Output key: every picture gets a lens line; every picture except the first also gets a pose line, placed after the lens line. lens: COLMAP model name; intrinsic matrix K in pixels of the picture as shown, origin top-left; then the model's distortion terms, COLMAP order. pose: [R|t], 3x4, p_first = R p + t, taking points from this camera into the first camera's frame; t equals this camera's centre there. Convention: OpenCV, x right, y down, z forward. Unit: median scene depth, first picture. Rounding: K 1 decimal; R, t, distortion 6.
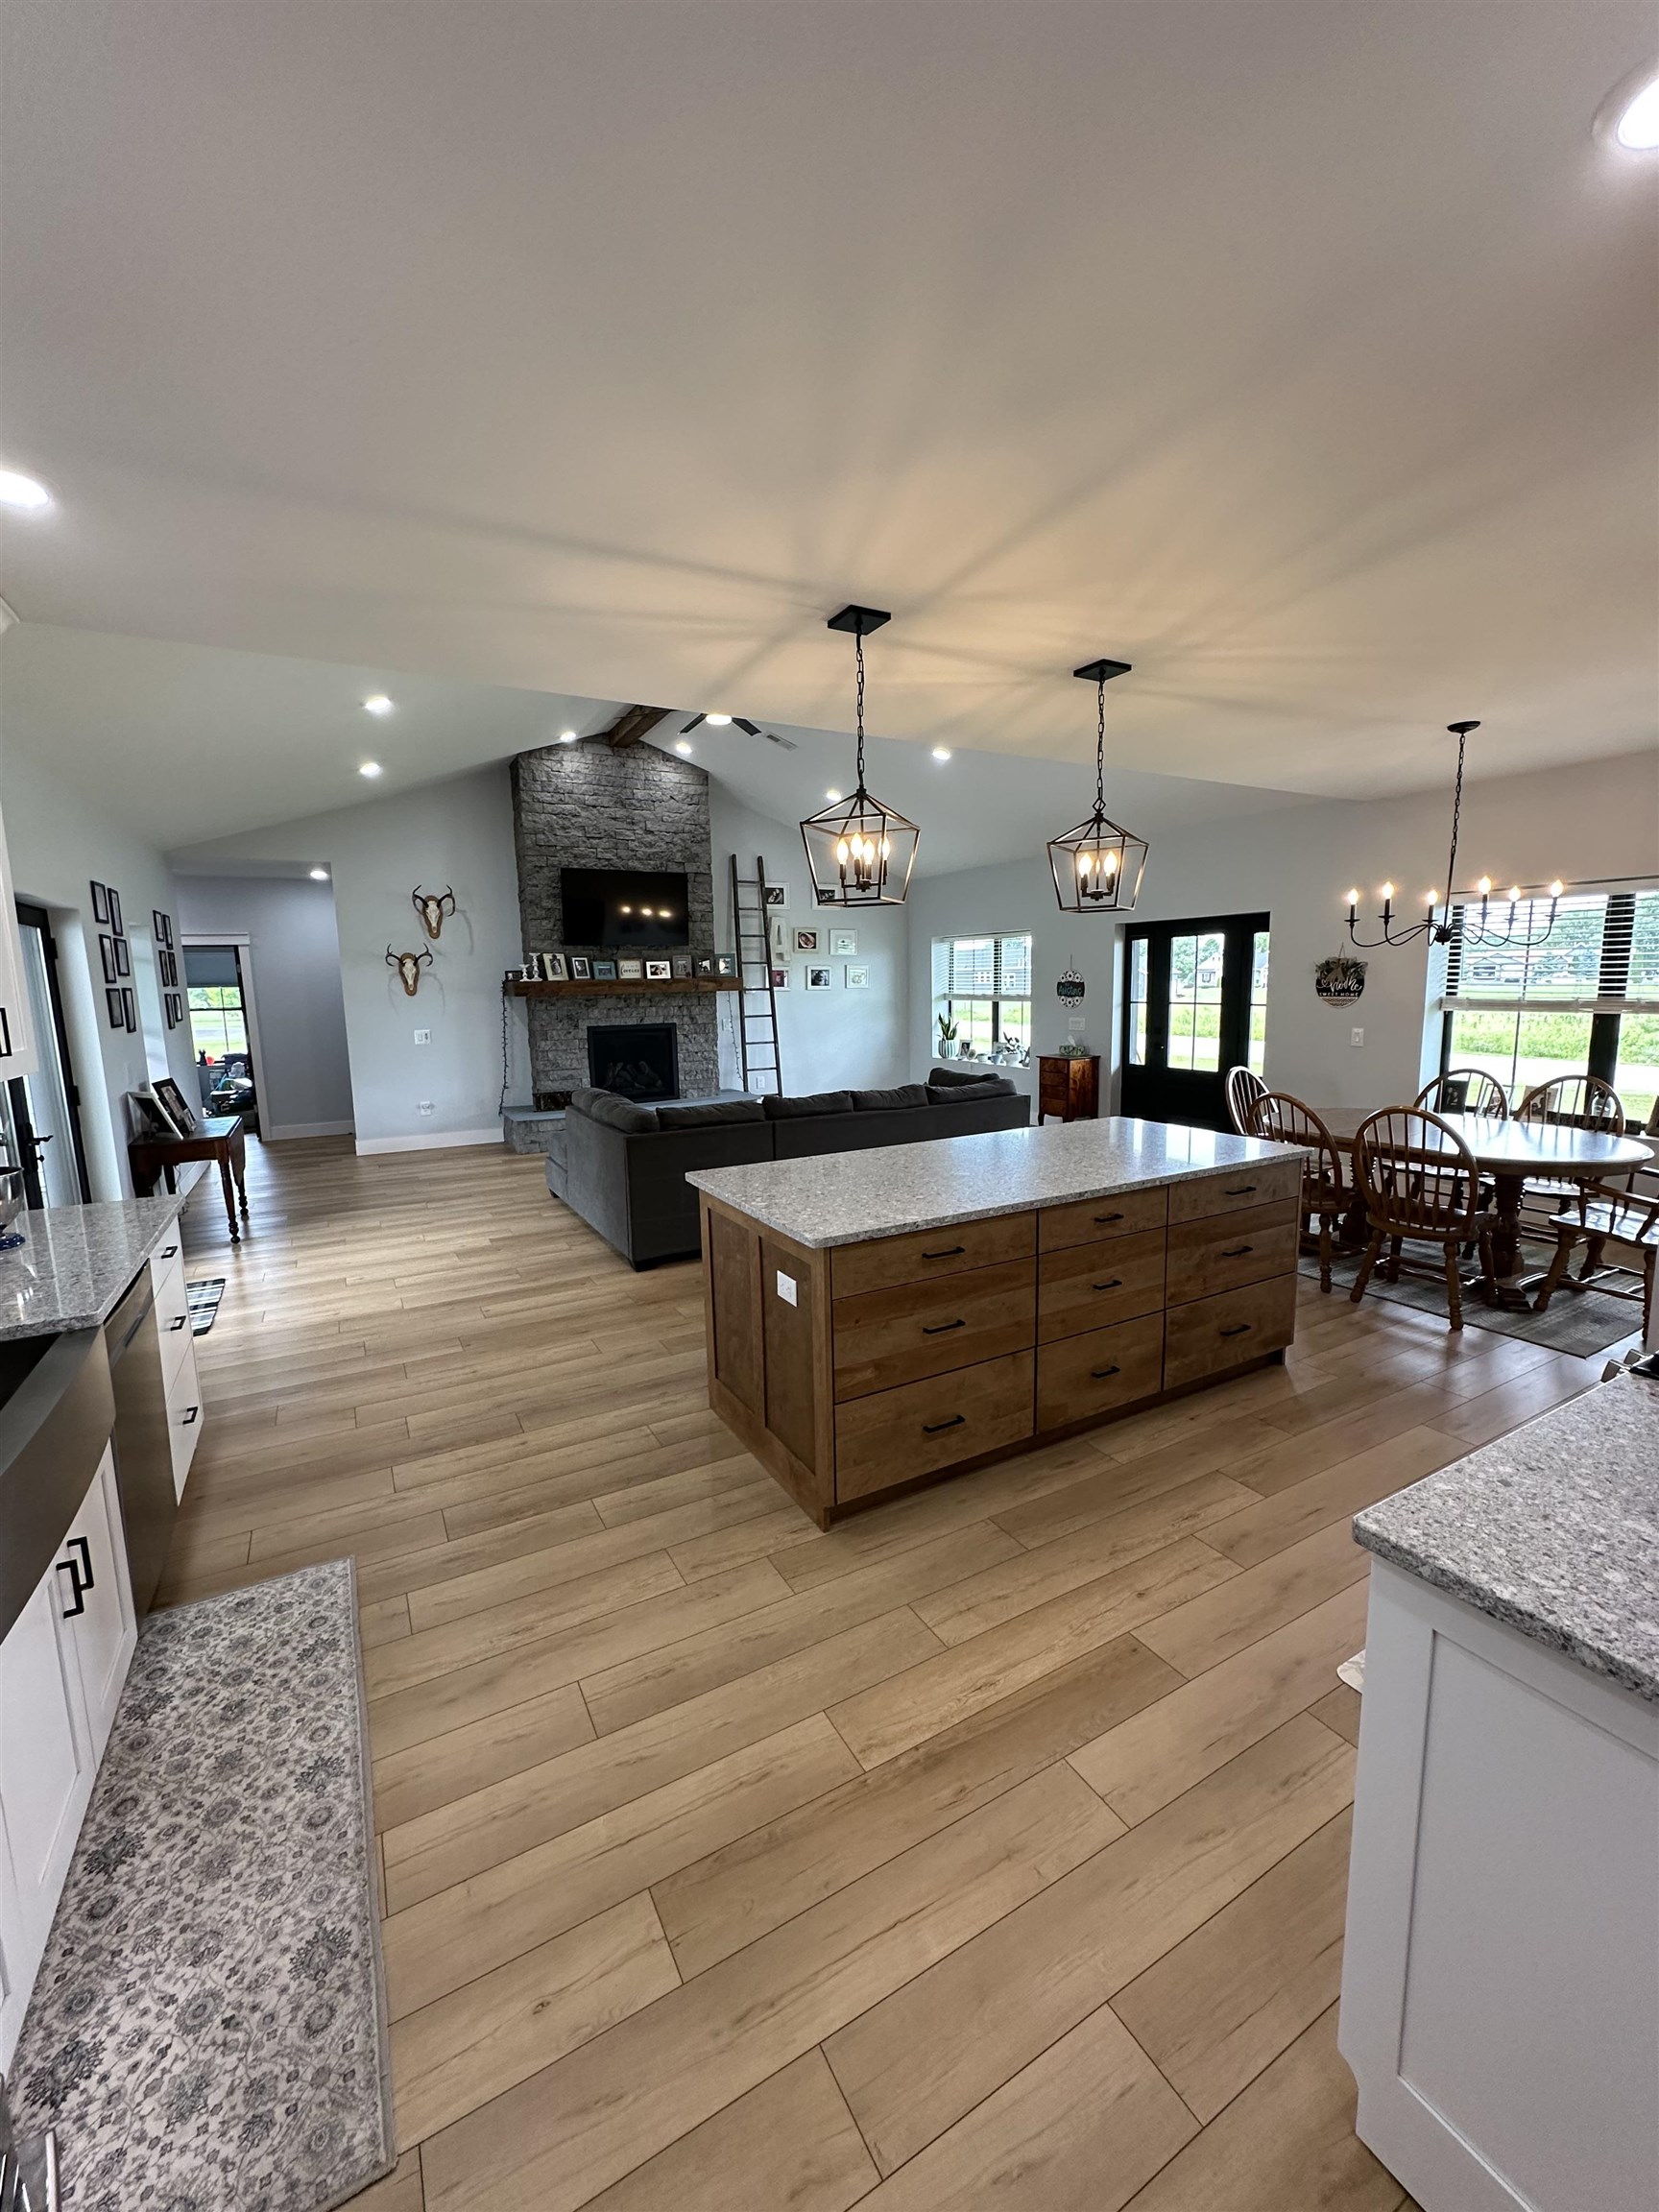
lens RADIAL K [[883.1, 0, 830.7], [0, 883.1, 1107.2], [0, 0, 1]] dist [-0.000144, 0.000162]
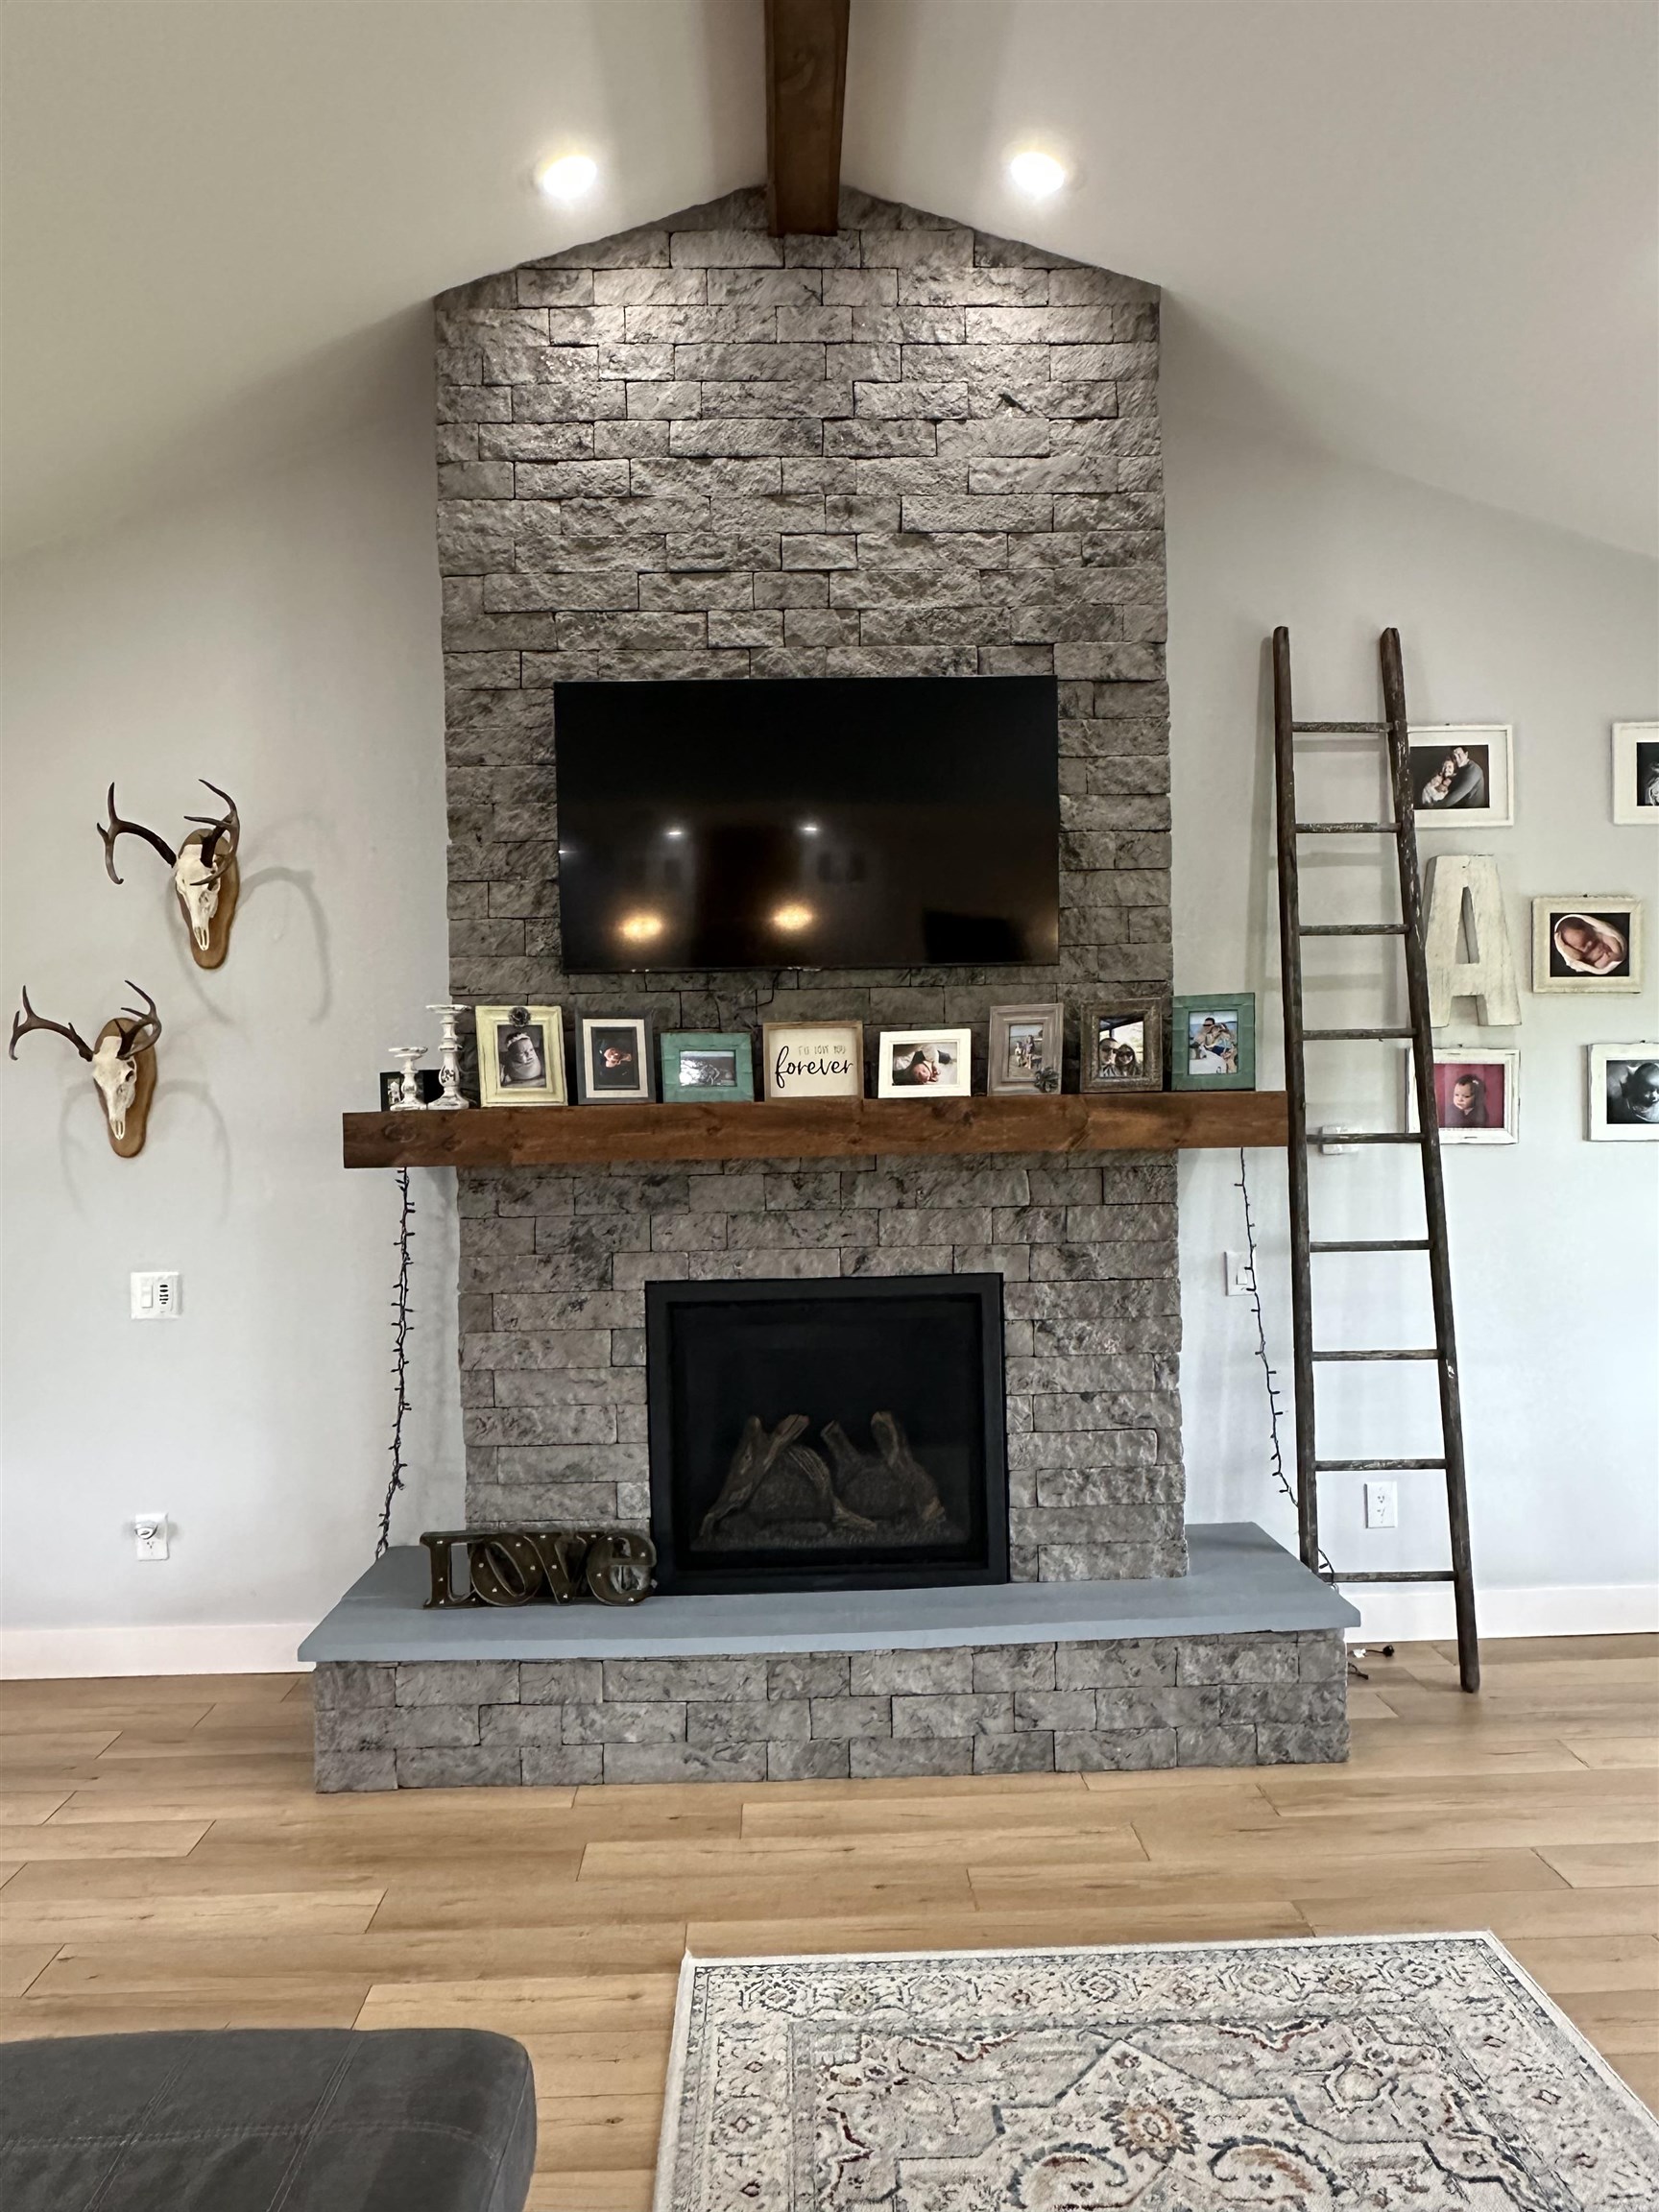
lens RADIAL K [[1539.8, 0, 824.0], [0, 1539.8, 1113.4], [0, 0, 1]] dist [-0.002633, -0.000471]
pose [[0.886713, 0.000189, -0.462320, -0.021523], [-0.062632, 0.990830, -0.119723, -0.093423], [0.458058, 0.135116, 0.878594, 0.646647]]
